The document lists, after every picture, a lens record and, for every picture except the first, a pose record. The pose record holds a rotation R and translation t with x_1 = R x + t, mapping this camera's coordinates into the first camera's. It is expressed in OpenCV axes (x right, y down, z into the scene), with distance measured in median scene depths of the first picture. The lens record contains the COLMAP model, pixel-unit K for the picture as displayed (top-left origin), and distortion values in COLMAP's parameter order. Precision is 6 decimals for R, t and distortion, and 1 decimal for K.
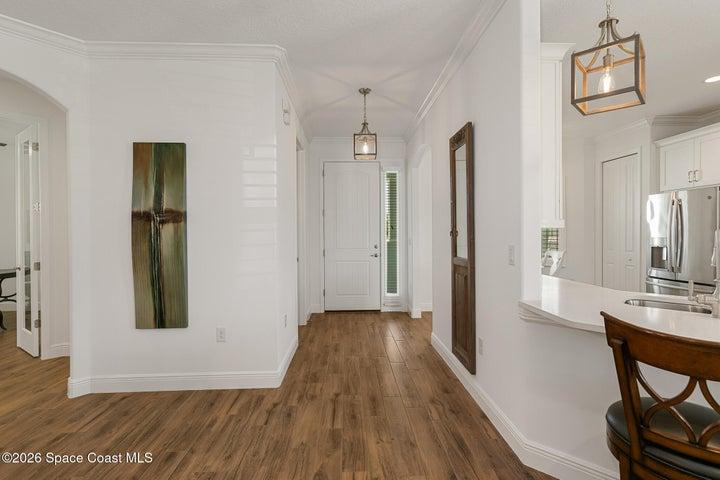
lens RADIAL K [[349.2, 0, 360.3], [0, 349.2, 235.5], [0, 0, 1]] dist [0.003054, 0.000221]
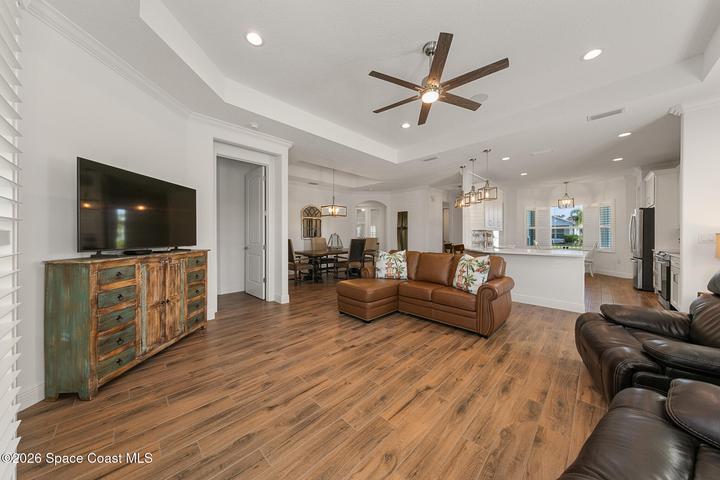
lens RADIAL K [[236.8, 0, 359.4], [0, 236.8, 234.3], [0, 0, 1]] dist [0.001758, 0.000052]
pose [[0.674872, 0.004717, -0.737920, 1.264501], [-0.010427, 0.999941, -0.003145, 0.035915], [0.737861, 0.009817, 0.674881, -1.415343]]
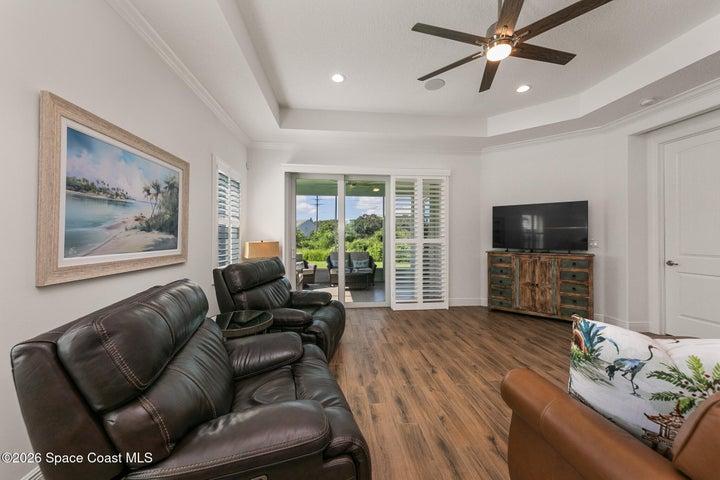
lens RADIAL K [[268.7, 0, 360.6], [0, 268.7, 235.9], [0, 0, 1]] dist [0.001446, 0.000078]
pose [[-0.998083, 0.005302, -0.061659, 1.205139], [0.004973, 0.999973, 0.005491, 0.004280], [0.061686, 0.005173, -0.998082, 0.009754]]
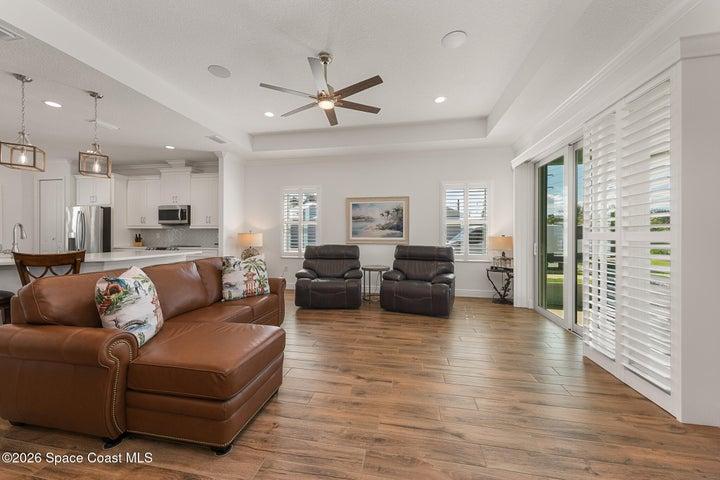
lens RADIAL K [[266.8, 0, 360.7], [0, 266.8, 235.5], [0, 0, 1]] dist [0.011585, -0.000033]
pose [[0.218747, 0.004823, 0.975770, -0.160825], [0.002478, 0.999982, -0.005498, 0.043216], [-0.975779, 0.003621, 0.218731, -1.007996]]
